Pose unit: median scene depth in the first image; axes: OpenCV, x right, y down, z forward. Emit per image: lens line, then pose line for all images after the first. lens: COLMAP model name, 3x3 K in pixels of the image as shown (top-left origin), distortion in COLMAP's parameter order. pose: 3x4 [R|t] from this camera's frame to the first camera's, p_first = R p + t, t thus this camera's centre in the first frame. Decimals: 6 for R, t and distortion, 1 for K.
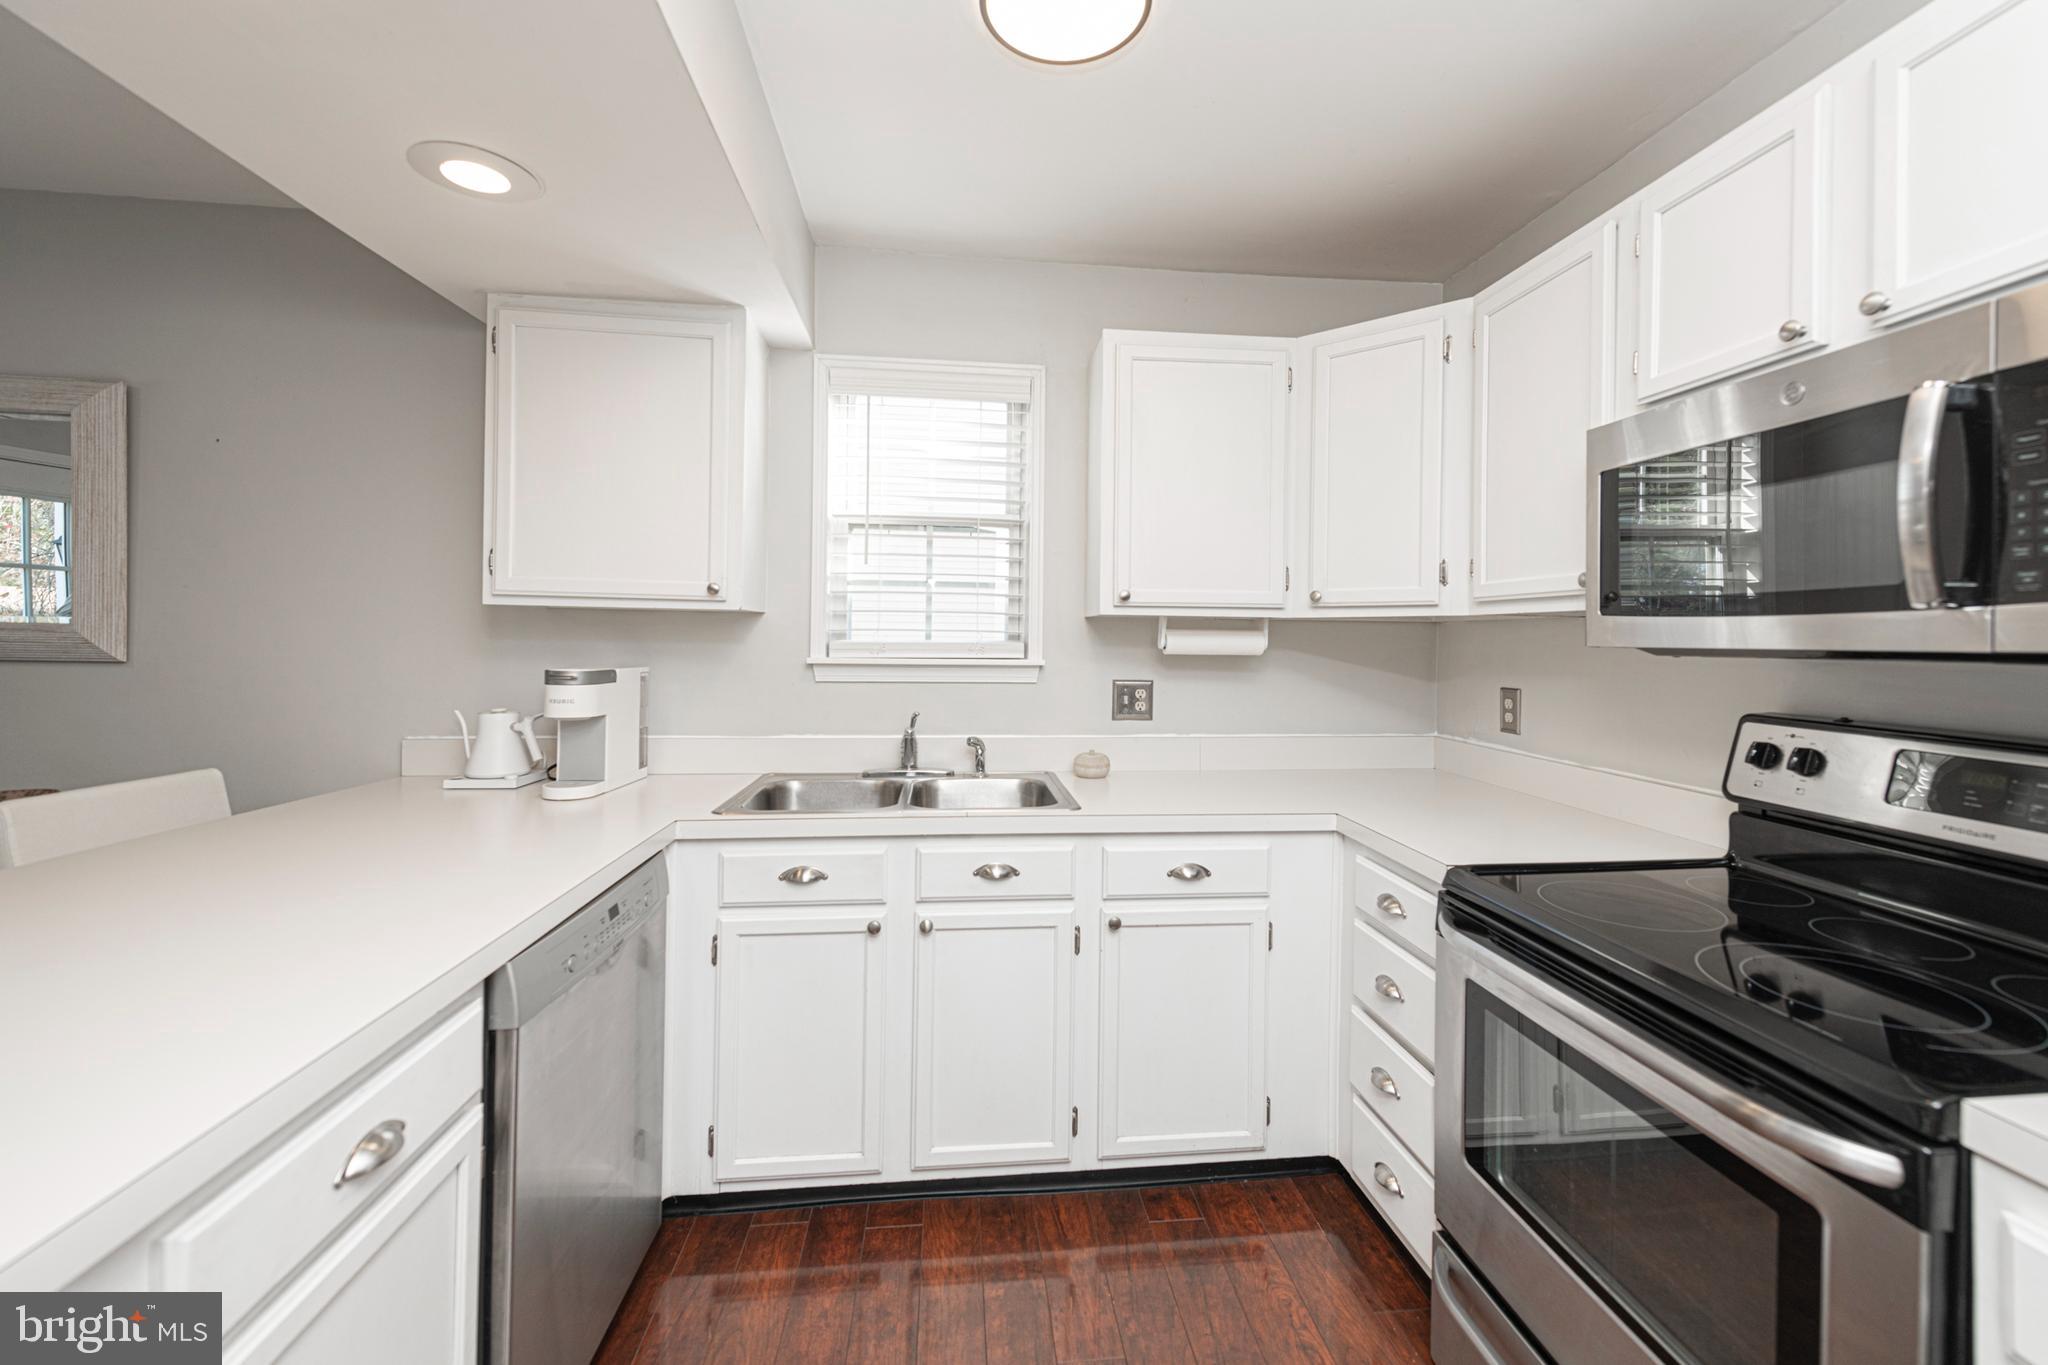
lens RADIAL K [[836.1, 0, 1042.1], [0, 836.1, 687.0], [0, 0, 1]] dist [-0.000167, -0.000005]
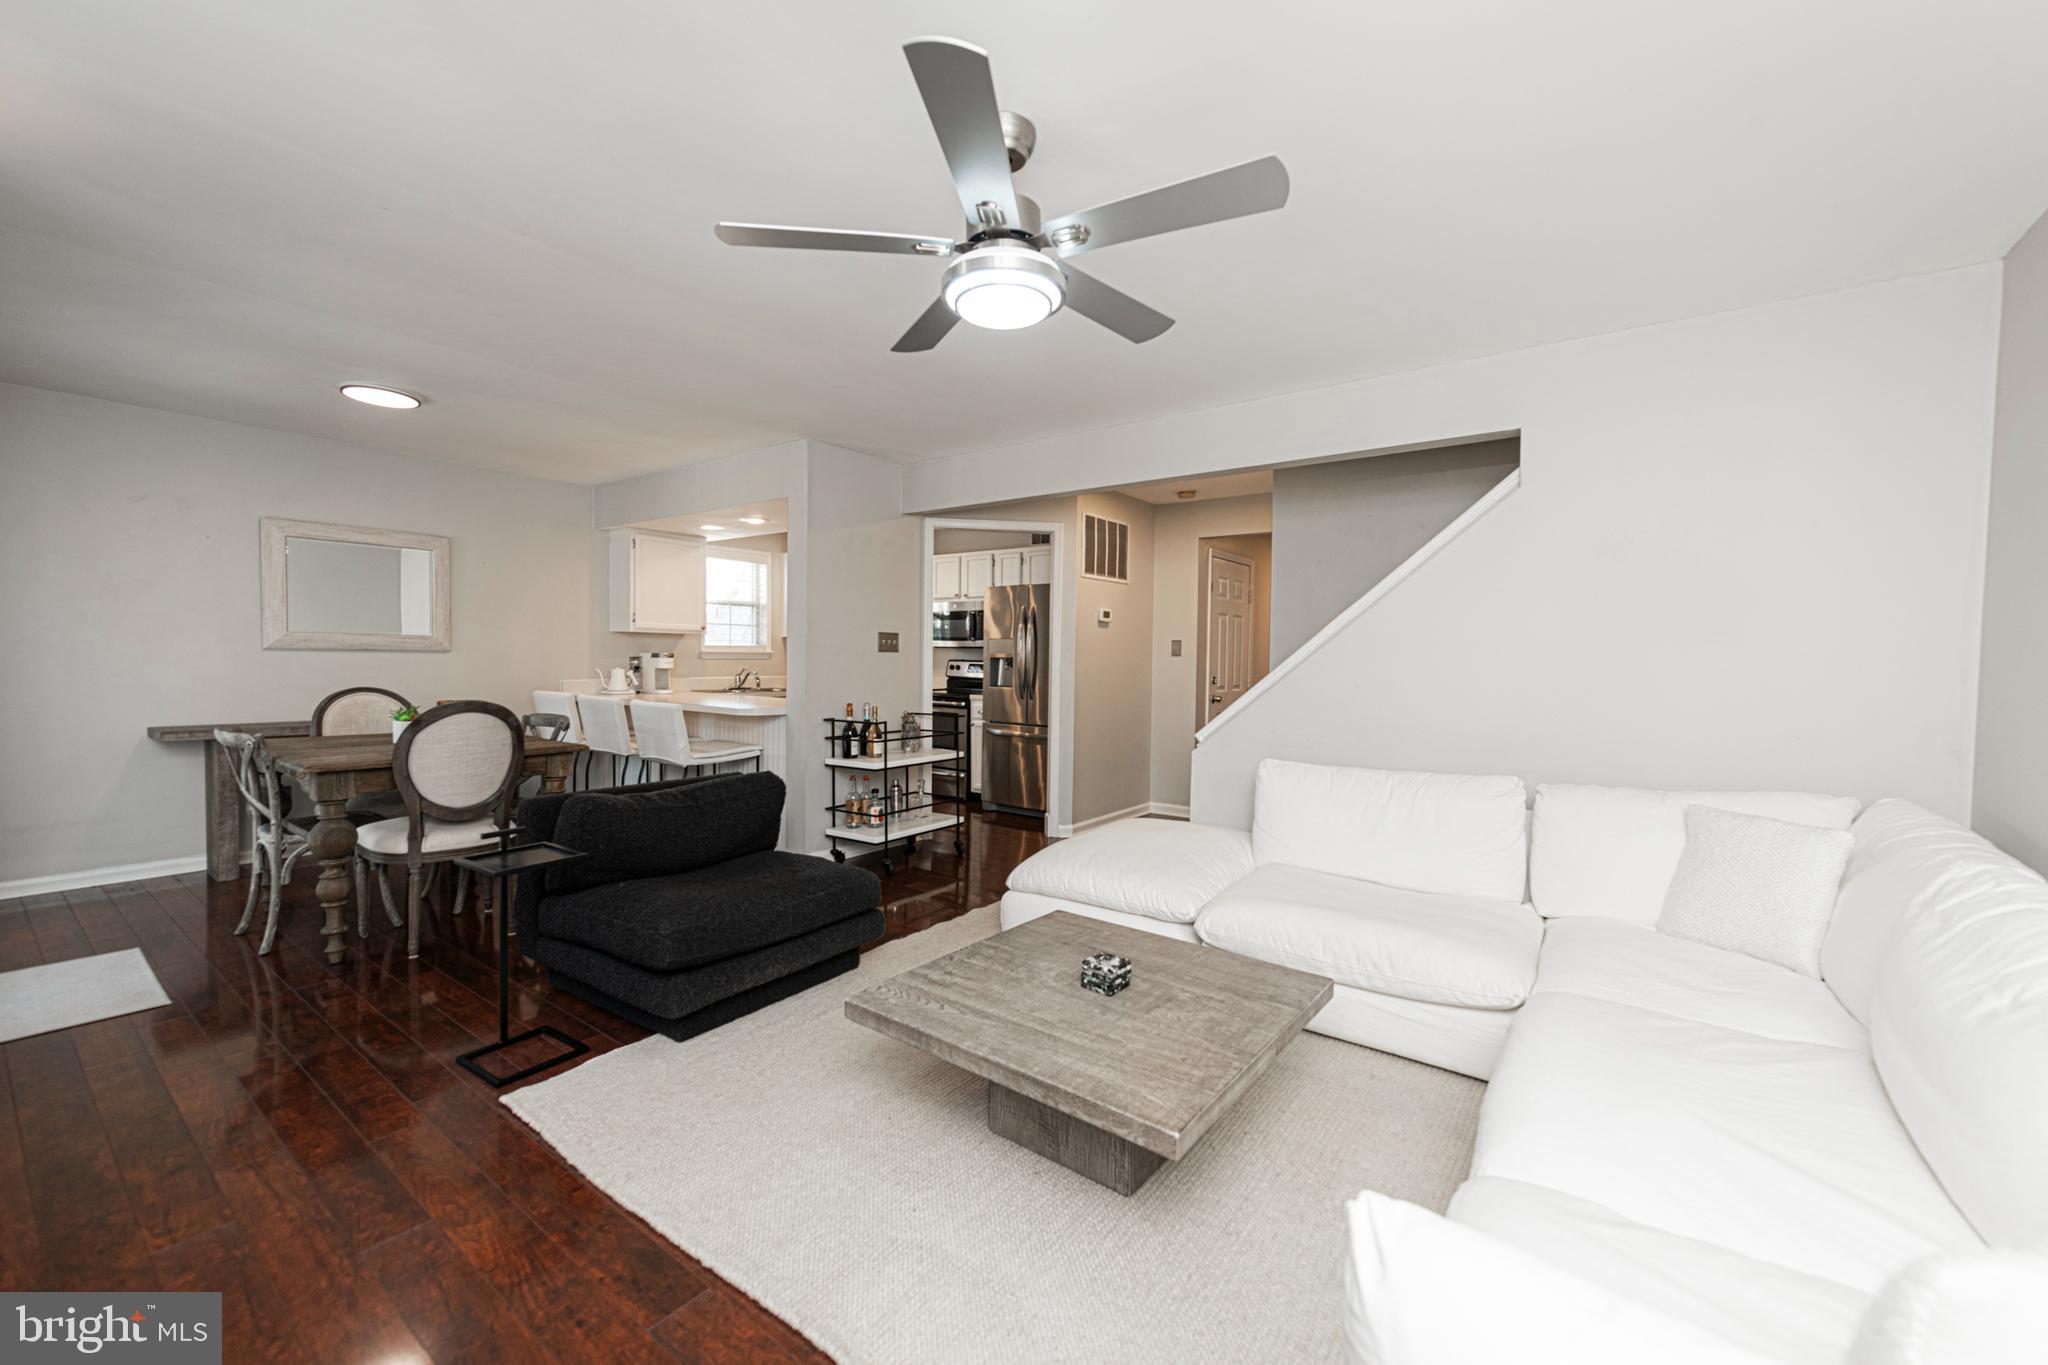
lens RADIAL K [[836.1, 0, 1042.1], [0, 836.1, 687.0], [0, 0, 1]] dist [-0.000167, -0.000005]
pose [[0.672454, -0.027551, 0.739626, -2.690309], [0.036344, 0.999331, 0.004181, 0.203025], [-0.739246, 0.024069, 0.673006, -3.004370]]
